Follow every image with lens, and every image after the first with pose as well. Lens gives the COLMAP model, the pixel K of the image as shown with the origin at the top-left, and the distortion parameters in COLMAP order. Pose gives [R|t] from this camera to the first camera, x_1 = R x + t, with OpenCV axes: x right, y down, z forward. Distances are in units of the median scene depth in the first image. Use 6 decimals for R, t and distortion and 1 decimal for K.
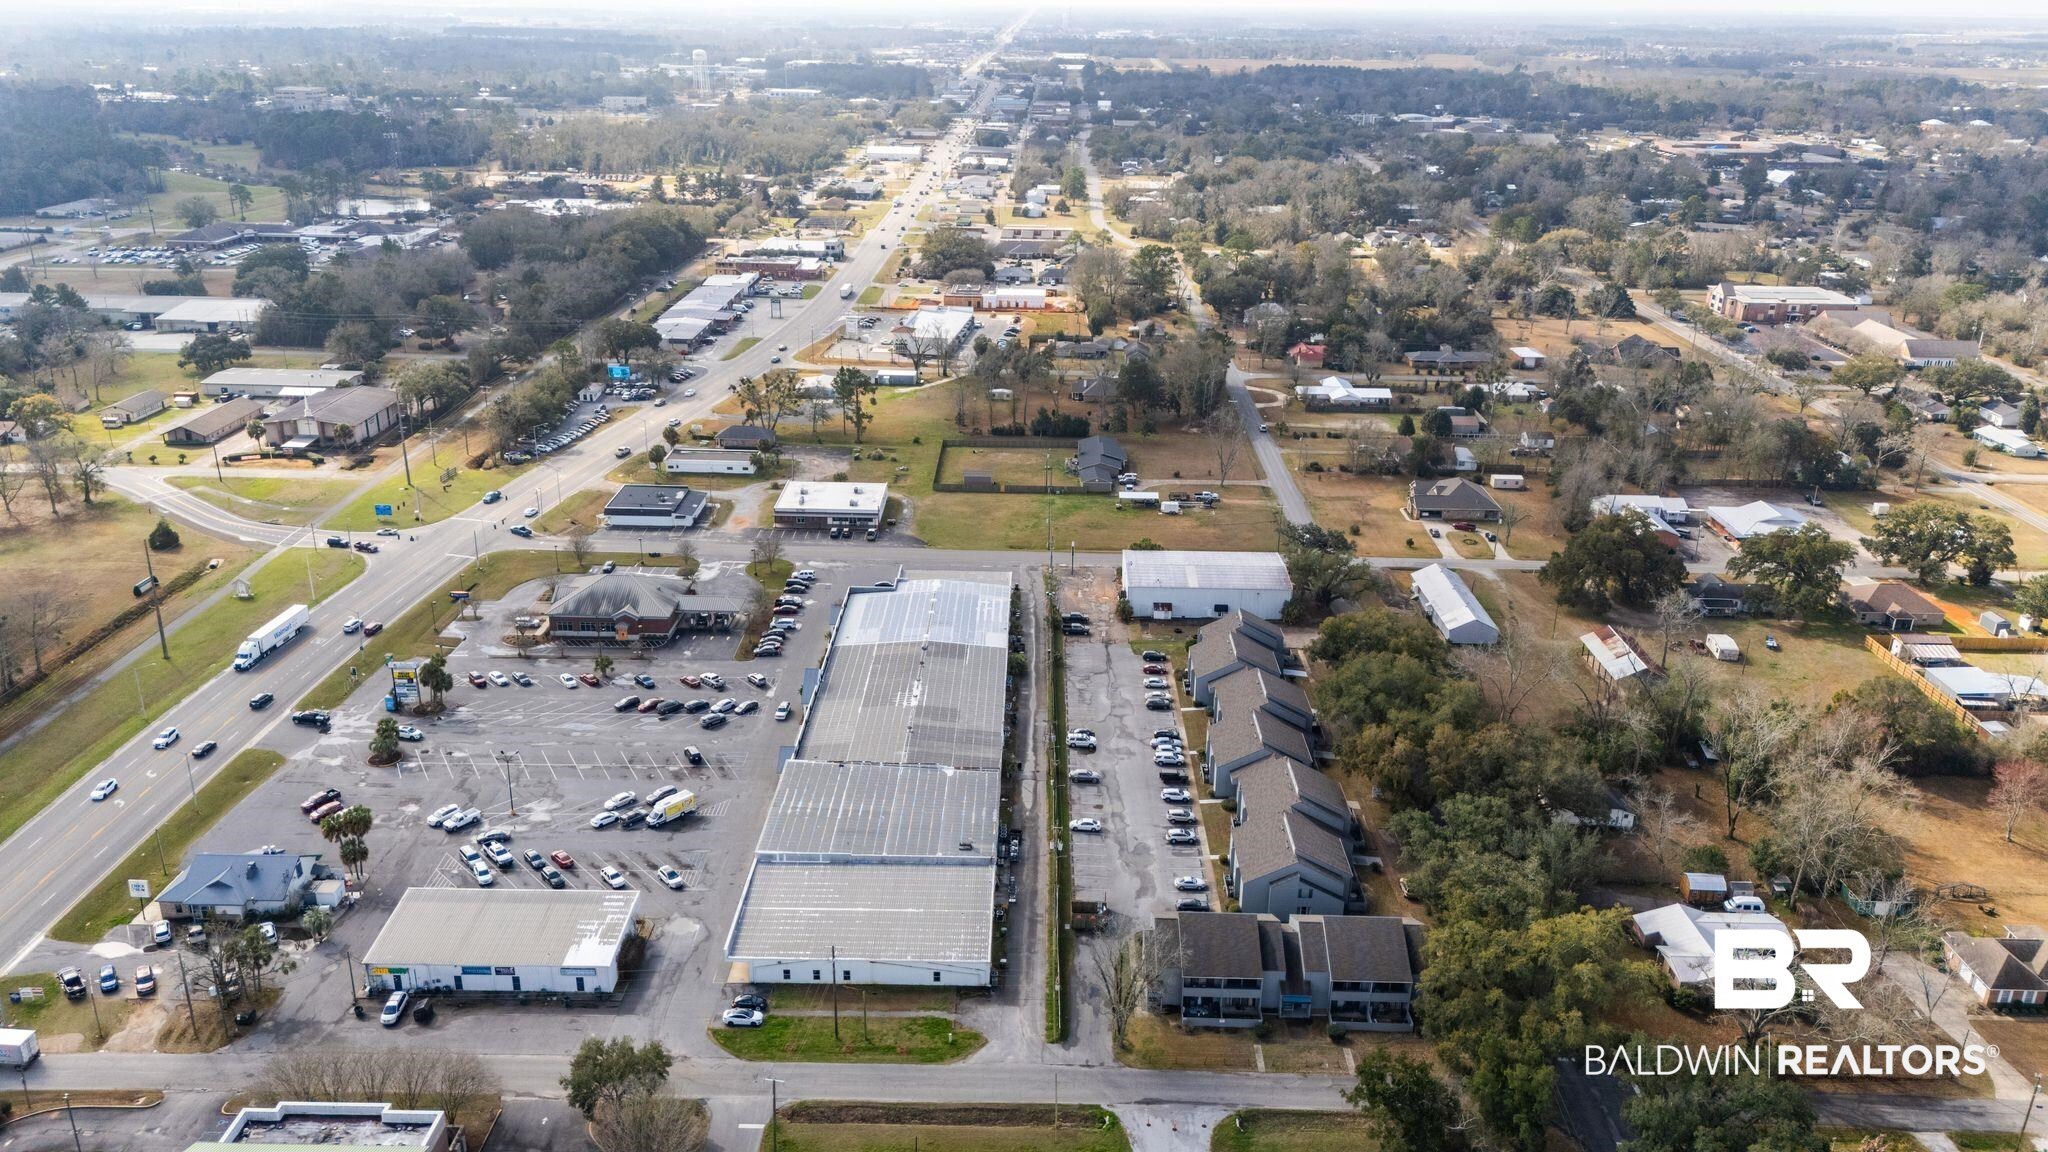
lens RADIAL K [[1515.7, 0, 1025.4], [0, 1515.7, 568.0], [0, 0, 1]] dist [0.105201, -0.122210]
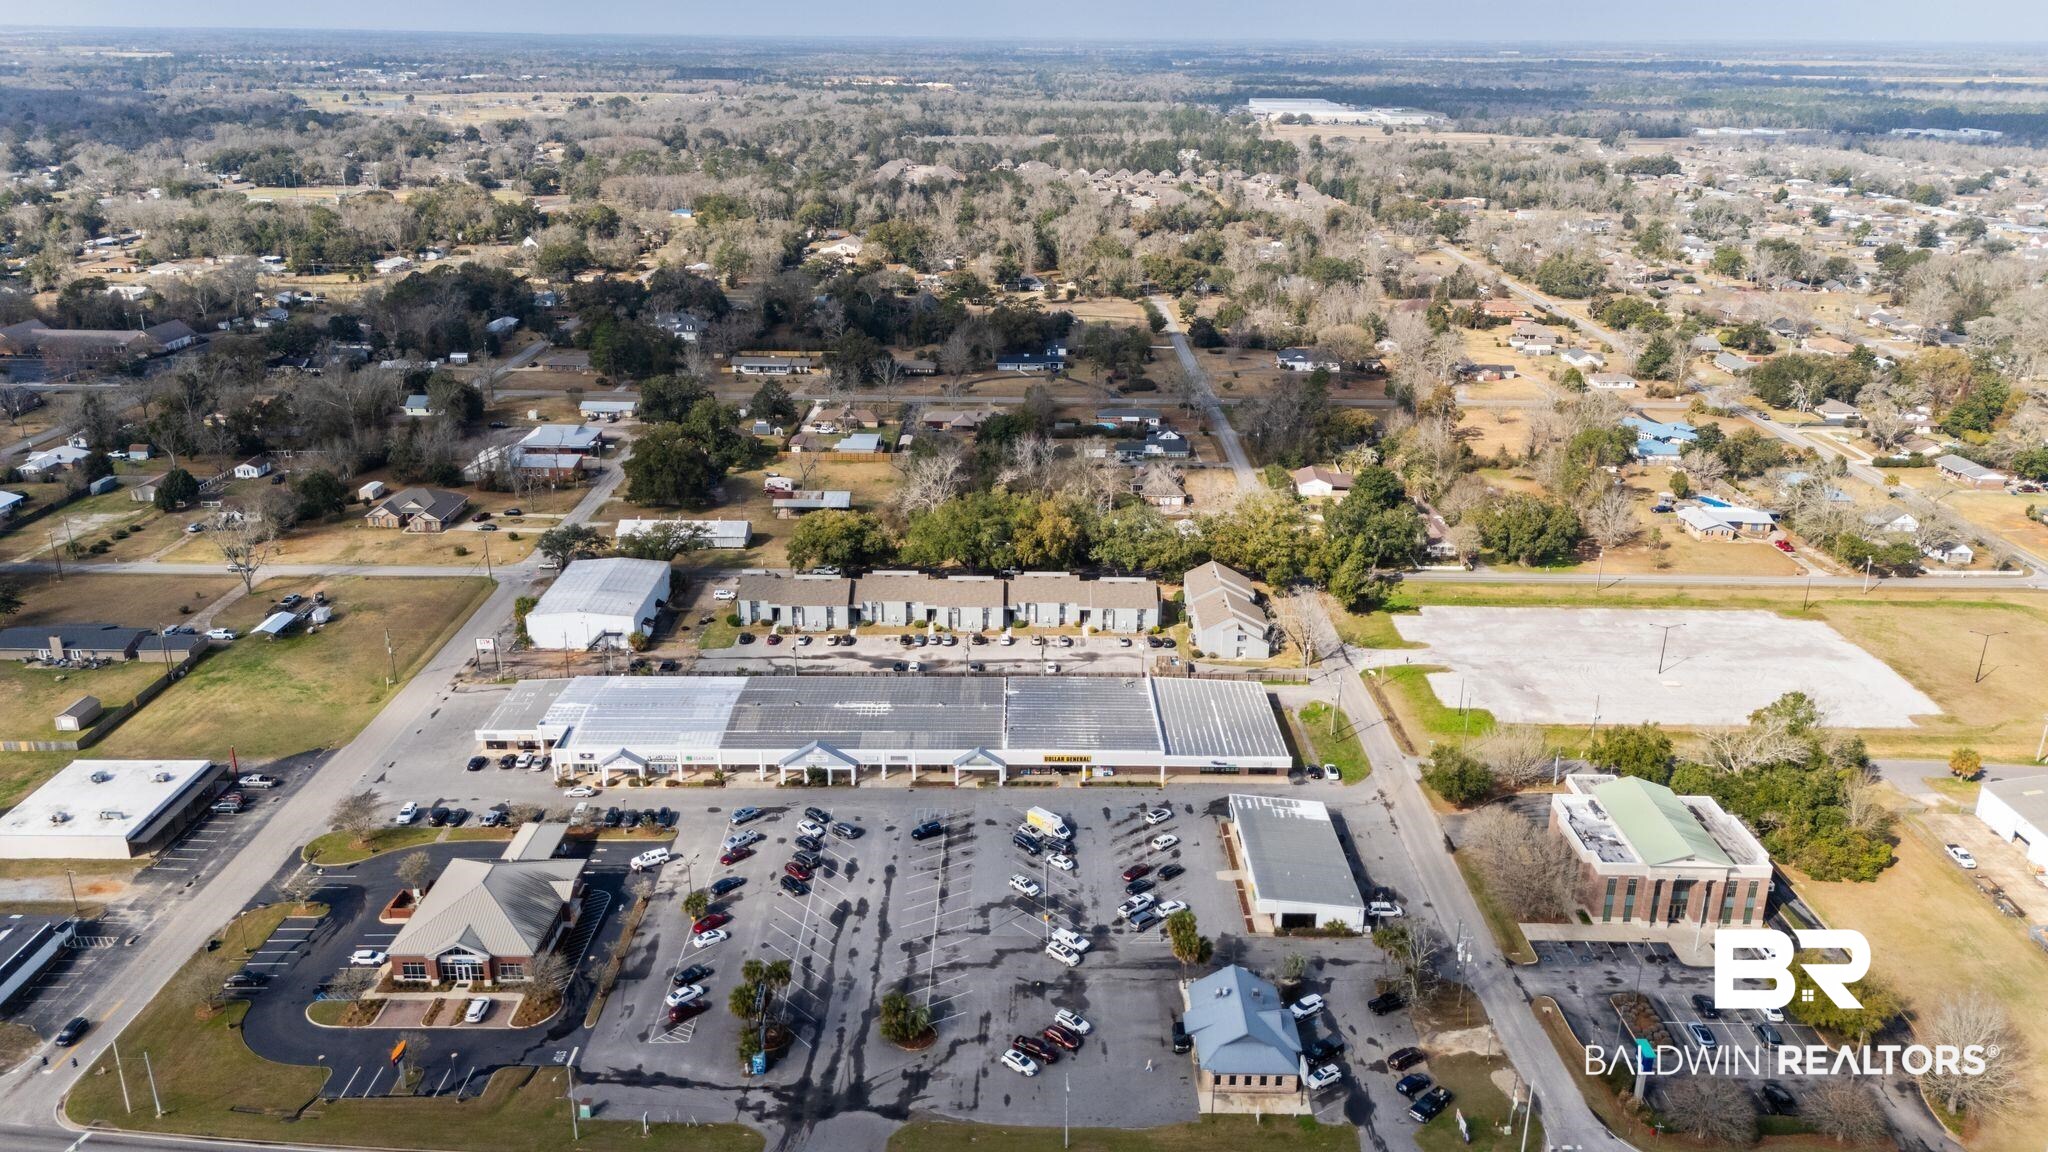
lens RADIAL K [[1515.7, 0, 1025.4], [0, 1515.7, 568.0], [0, 0, 1]] dist [0.105201, -0.122210]
pose [[-0.019307, -0.350394, 0.936403, -0.741244], [0.342323, 0.877653, 0.335469, -0.227189], [-0.939384, 0.327029, 0.103003, 0.555094]]
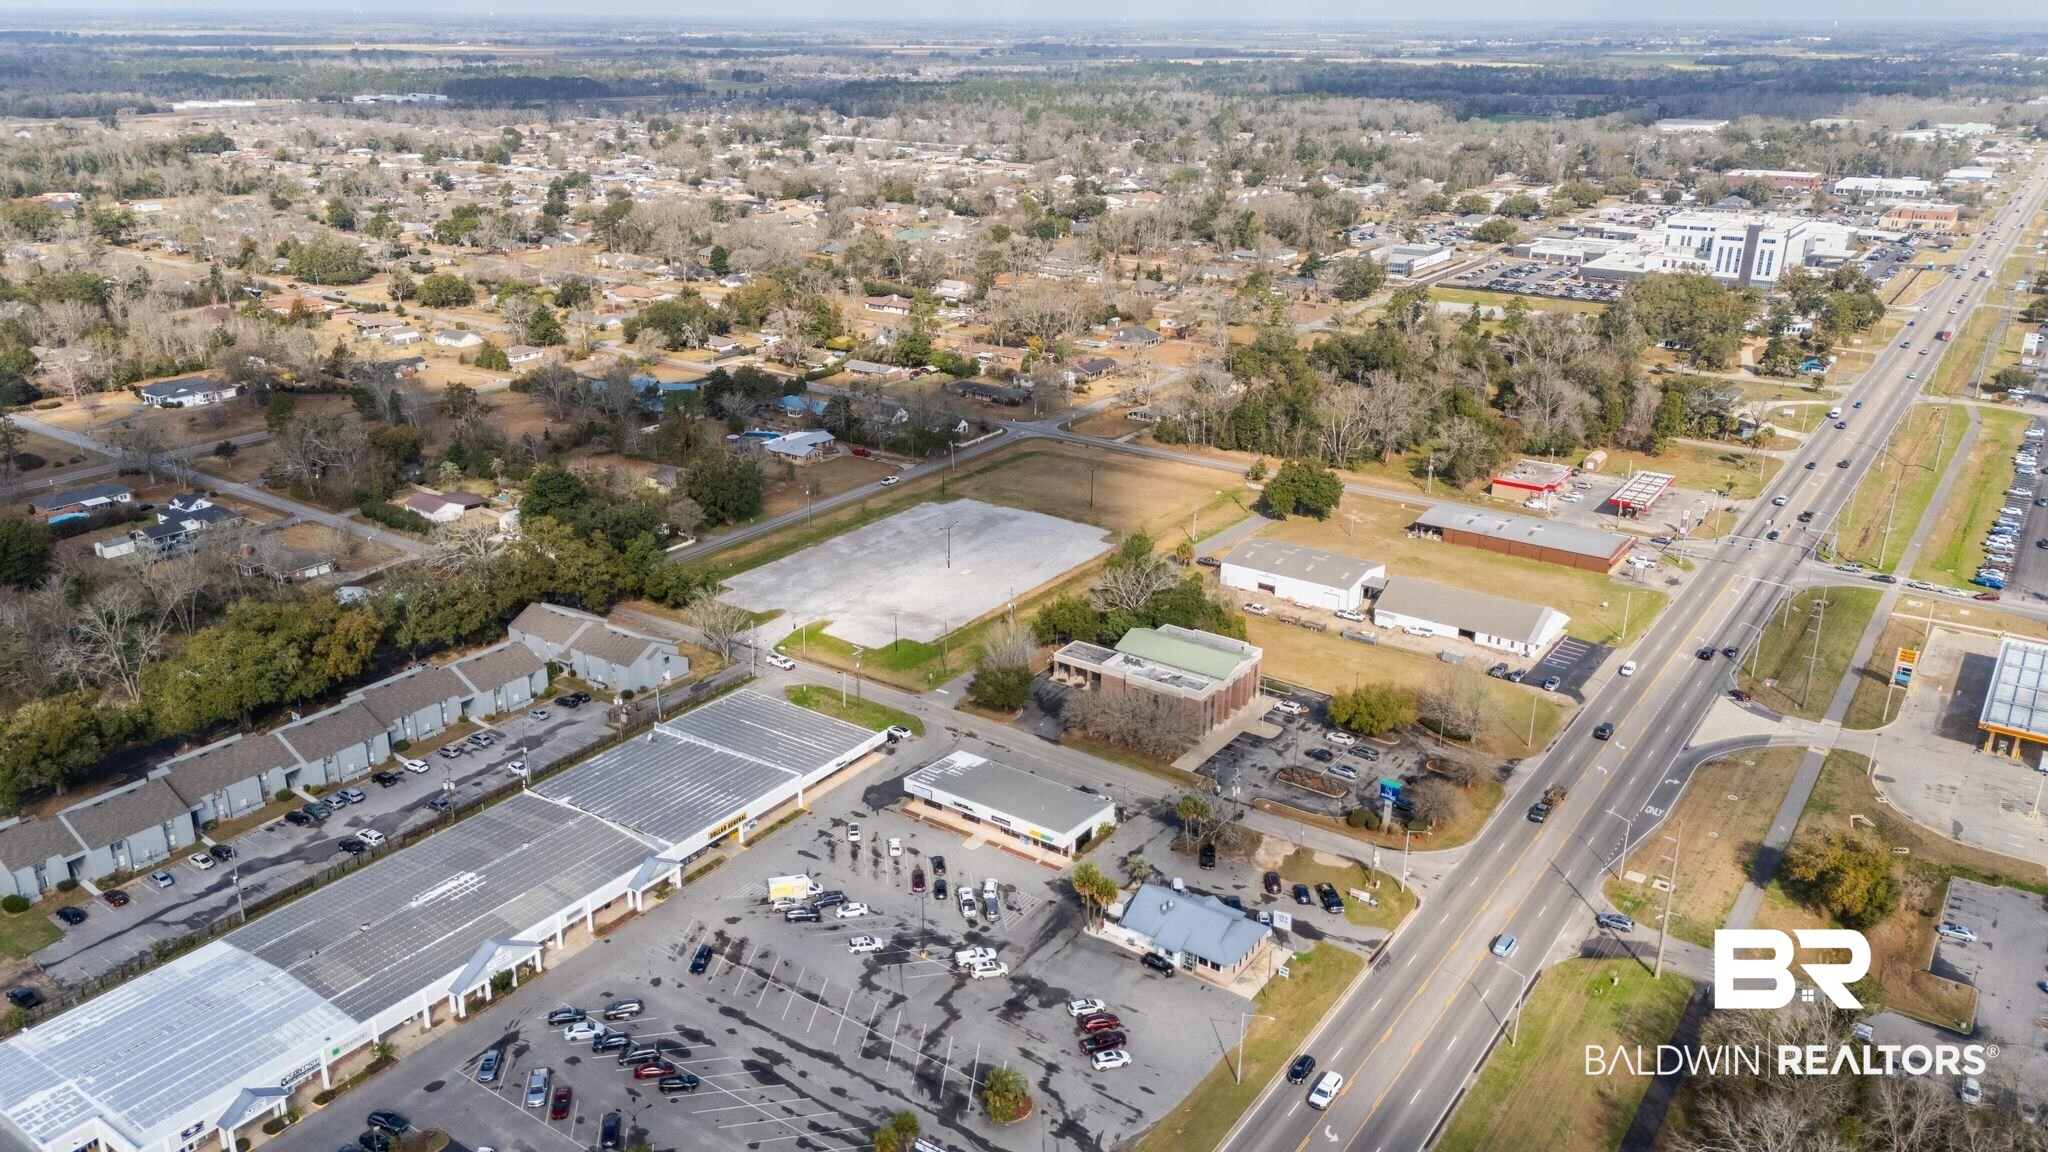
lens RADIAL K [[1515.7, 0, 1025.4], [0, 1515.7, 568.0], [0, 0, 1]] dist [0.105201, -0.122210]
pose [[-0.835109, -0.210390, 0.508260, -0.512763], [0.172488, 0.777215, 0.605132, -0.354308], [-0.522341, 0.593020, -0.612770, 0.904549]]
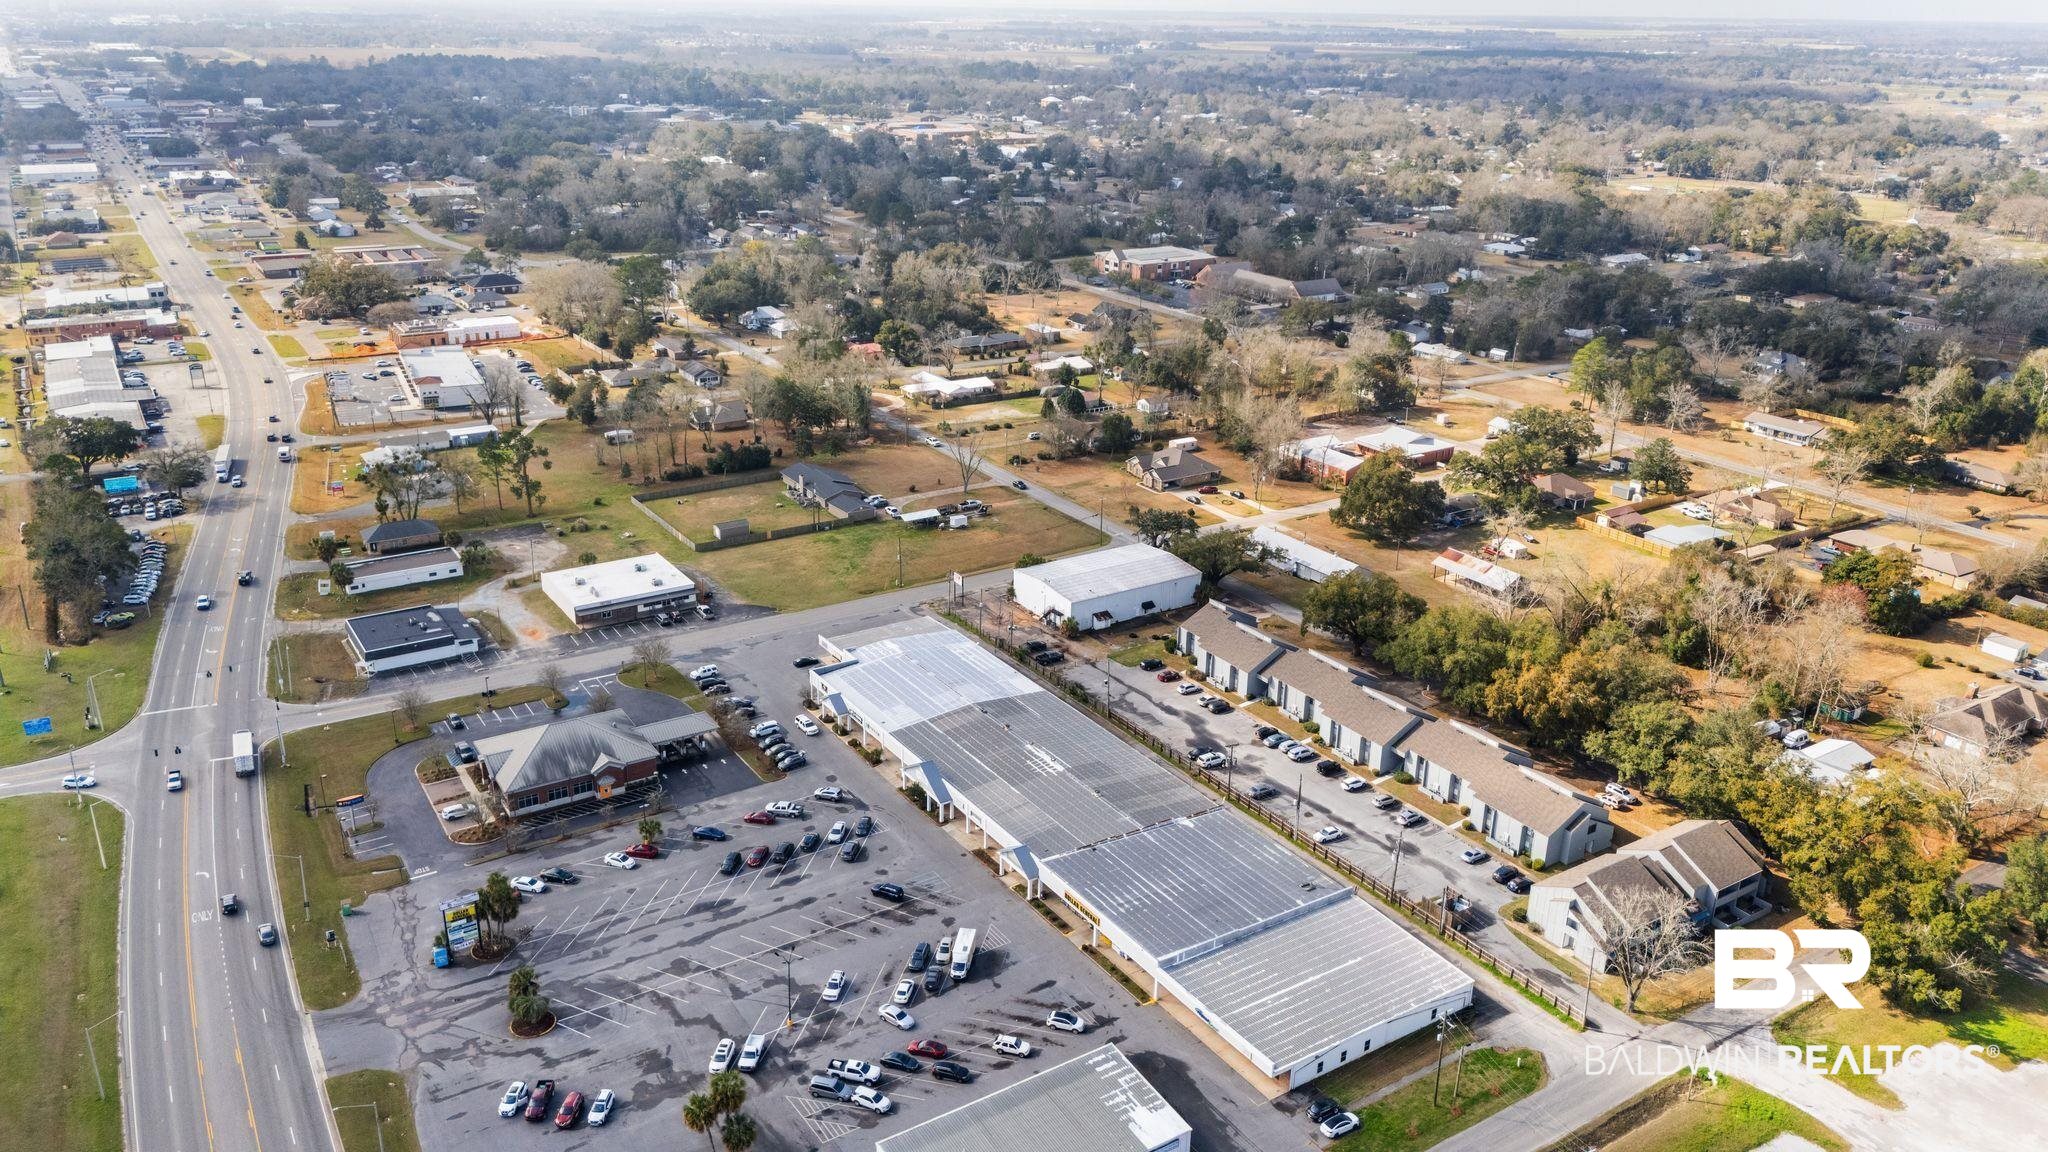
lens RADIAL K [[1515.7, 0, 1025.4], [0, 1515.7, 568.0], [0, 0, 1]] dist [0.105201, -0.122210]
pose [[0.834543, -0.196944, 0.514540, -0.388831], [0.192814, 0.979269, 0.062094, -0.065307], [-0.516102, 0.047390, 0.855215, 0.155927]]
